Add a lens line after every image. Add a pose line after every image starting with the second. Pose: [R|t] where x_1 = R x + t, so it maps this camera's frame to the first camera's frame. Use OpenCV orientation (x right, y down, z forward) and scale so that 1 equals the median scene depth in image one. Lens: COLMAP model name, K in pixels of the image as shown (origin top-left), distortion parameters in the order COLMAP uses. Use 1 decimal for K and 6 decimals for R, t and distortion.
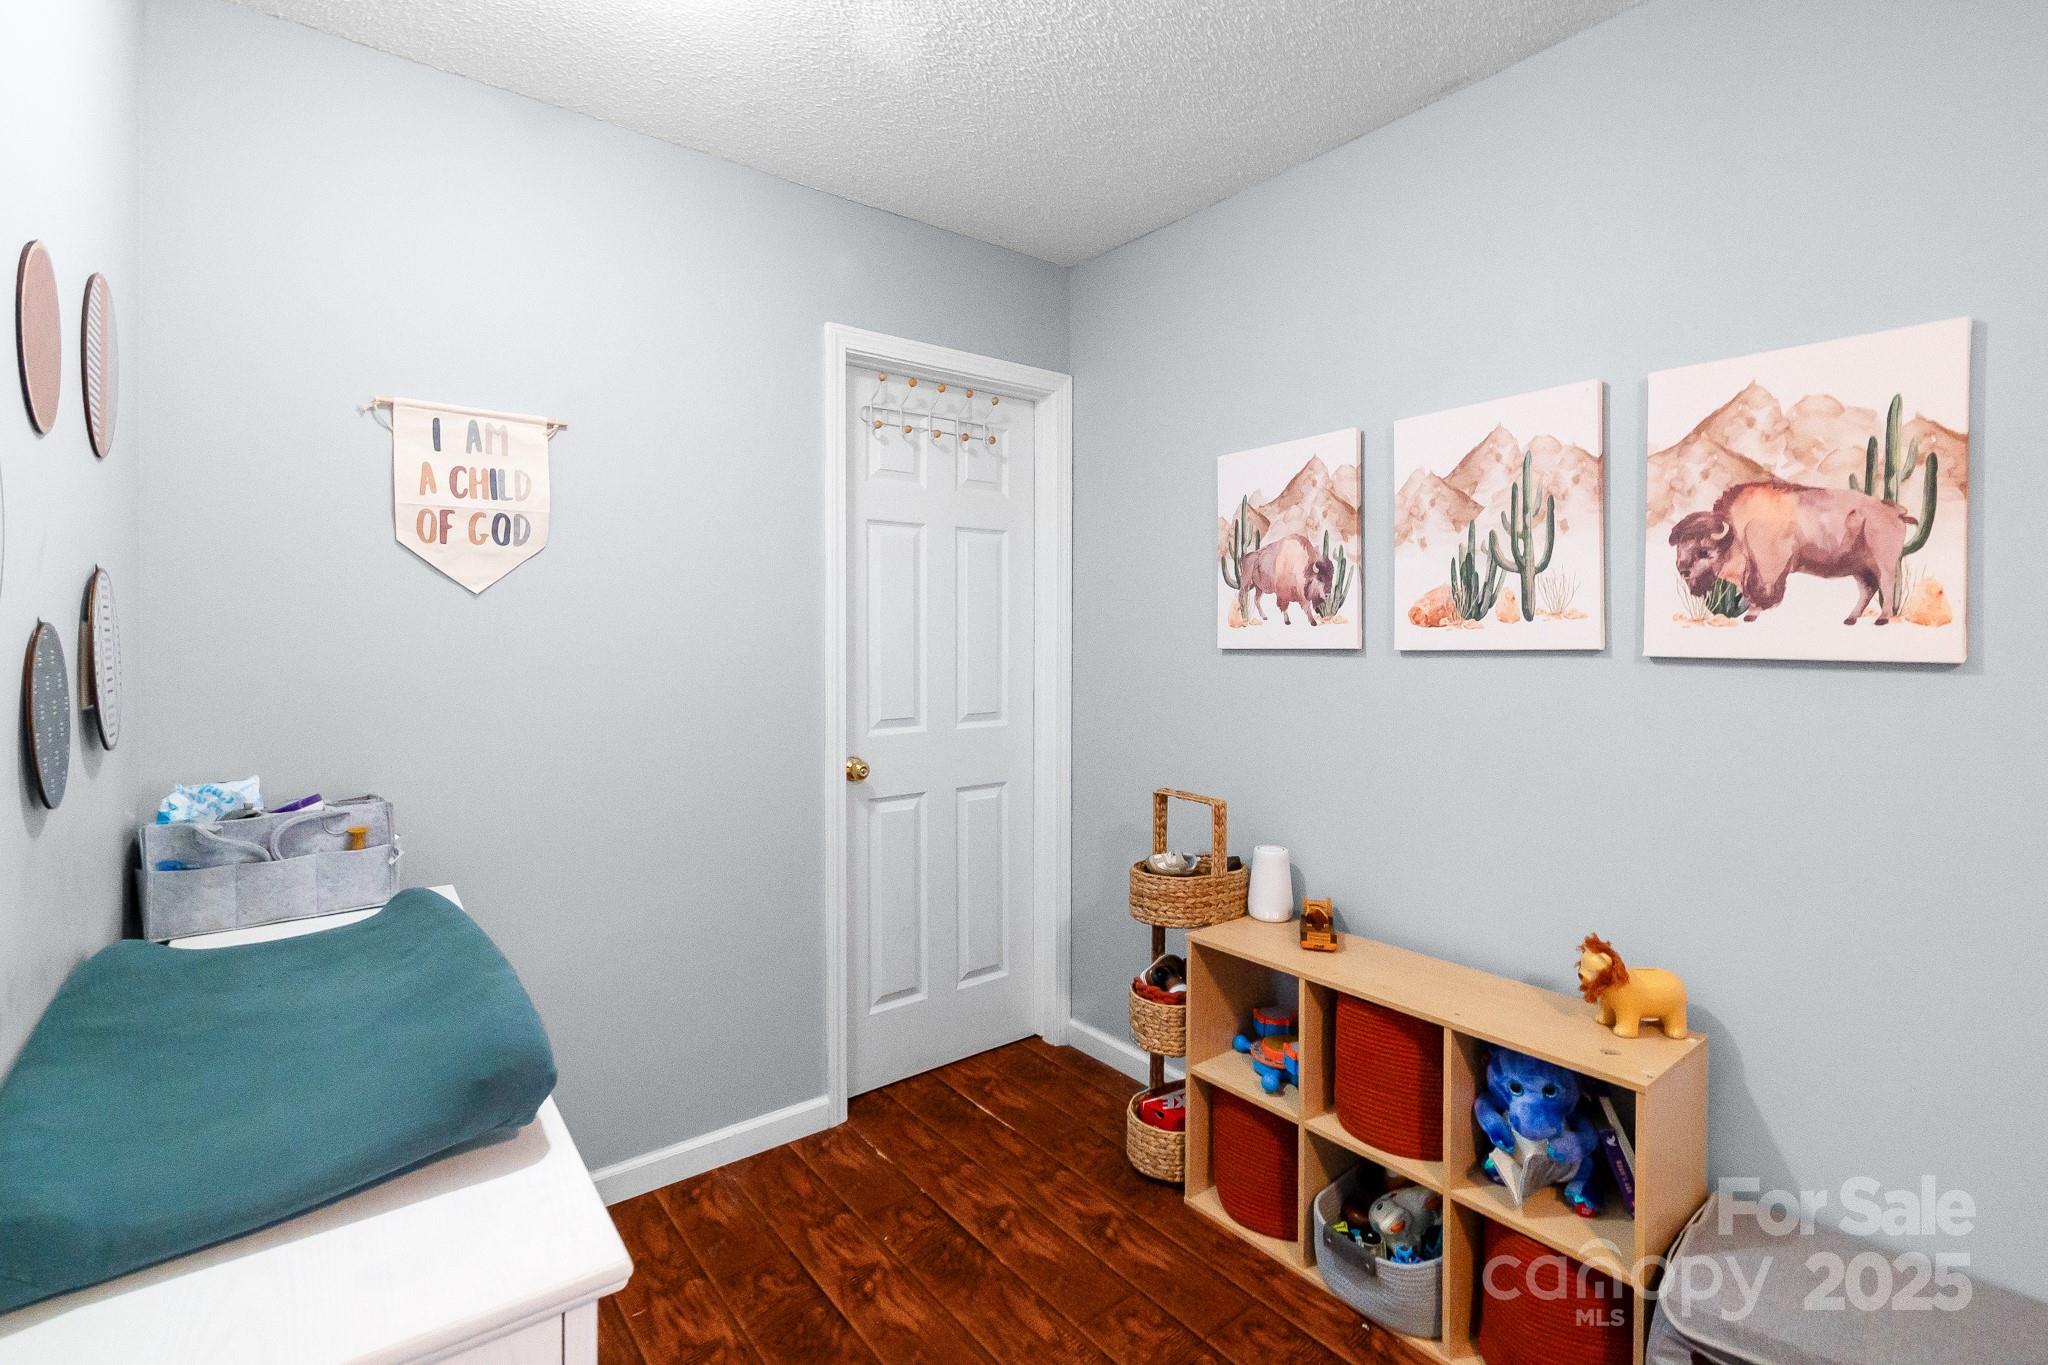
lens RADIAL K [[911.3, 0, 1041.3], [0, 911.3, 643.9], [0, 0, 1]] dist [0.003338, -0.002441]
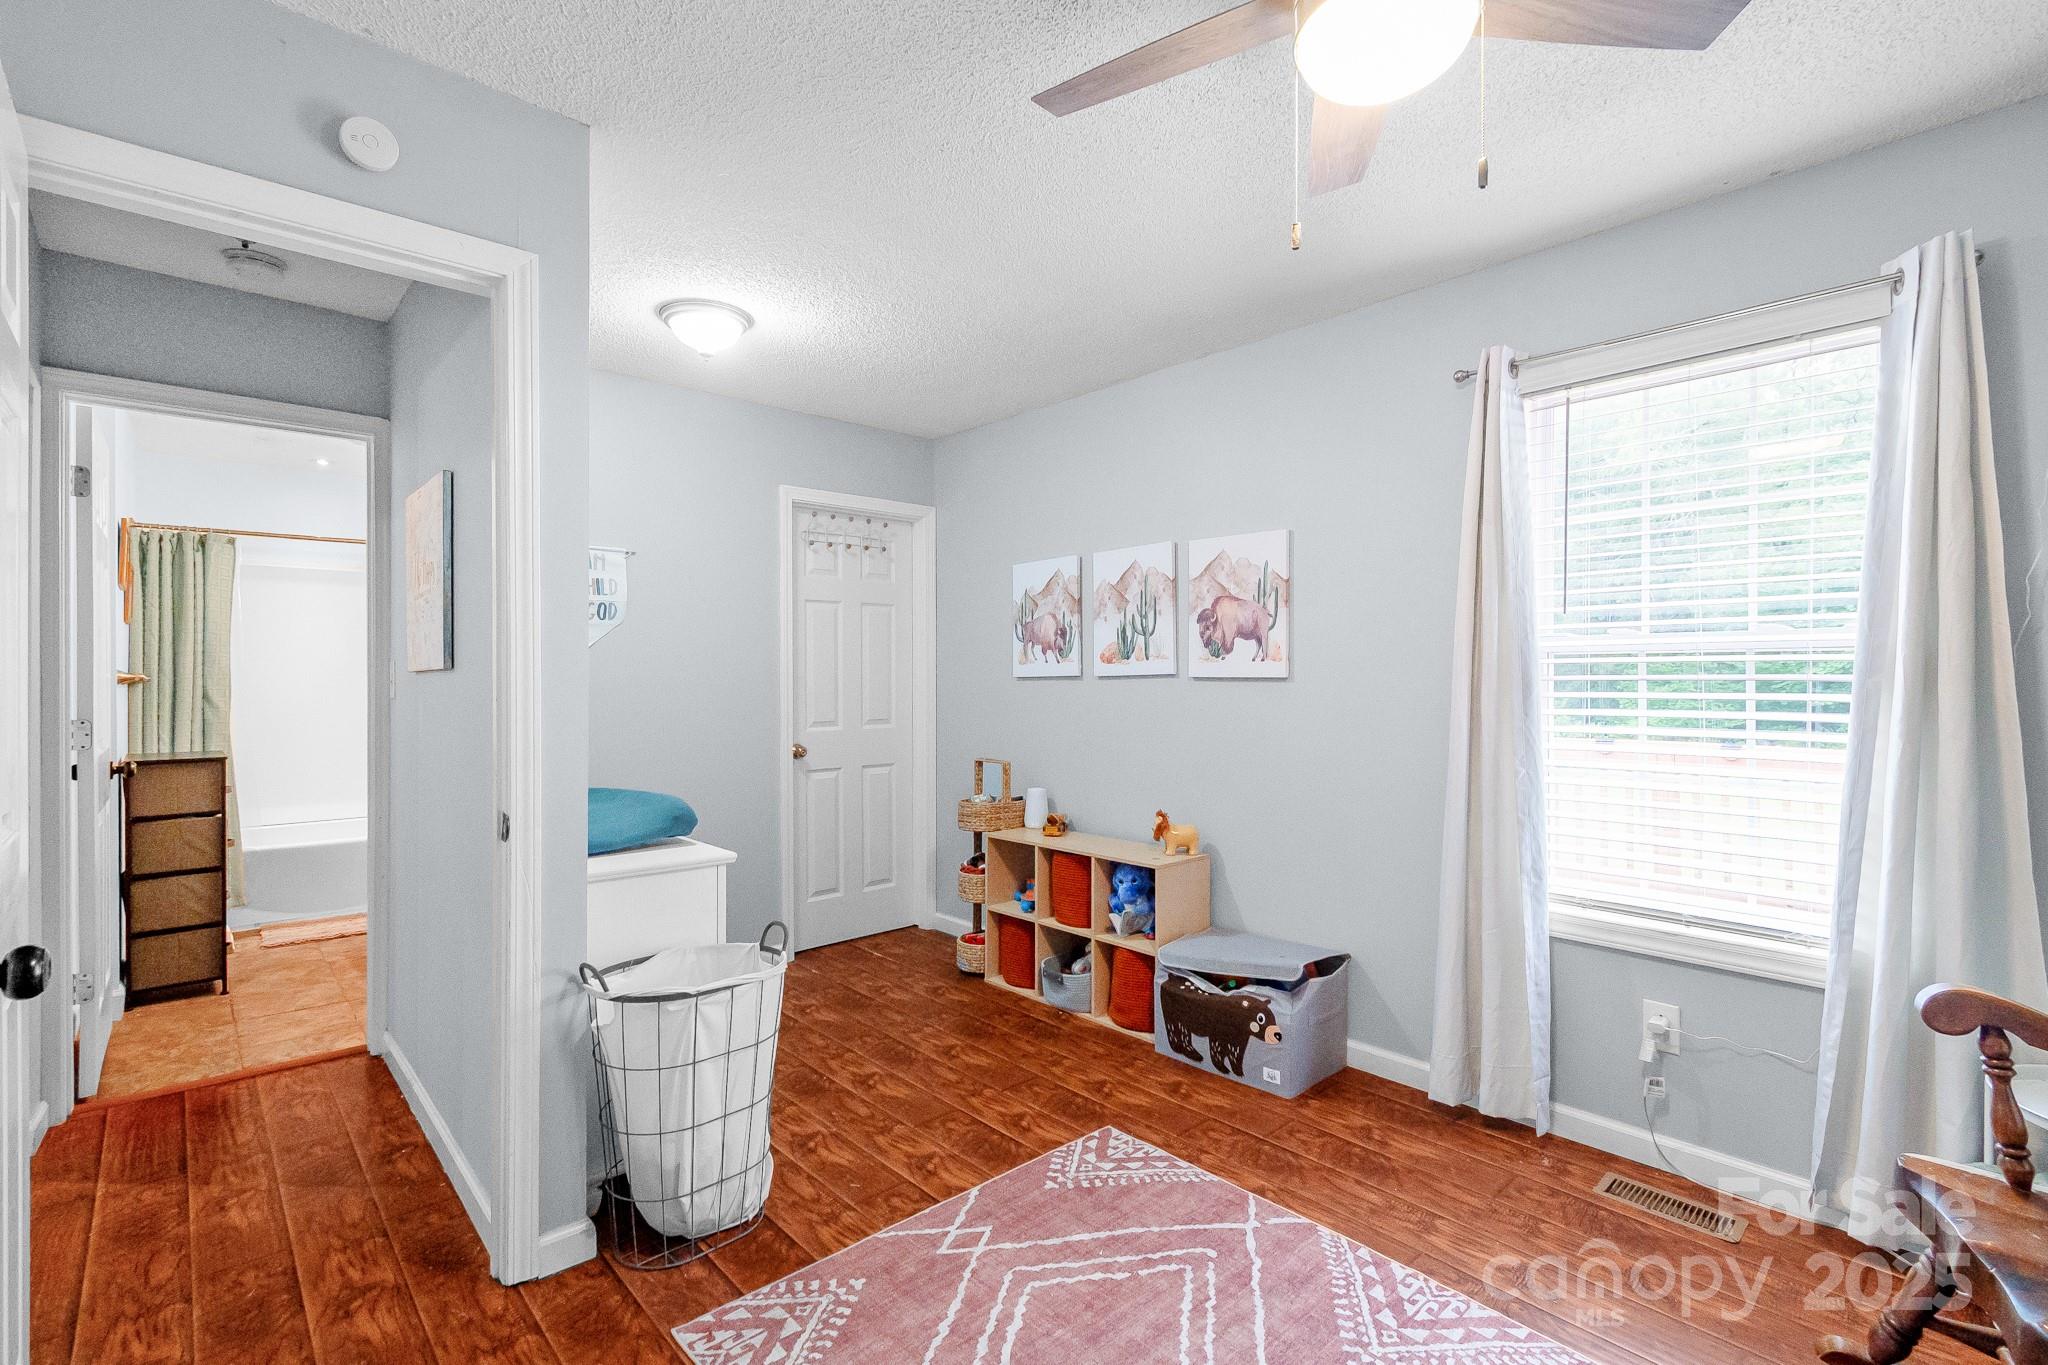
lens RADIAL K [[911.3, 0, 1052.6], [0, 911.3, 683.1], [0, 0, 1]] dist [0.003338, -0.002441]
pose [[0.996833, -0.003215, 0.079464, 0.149941], [0.003535, 0.999986, -0.003891, 0.027085], [-0.079451, 0.004160, 0.996830, -0.822300]]
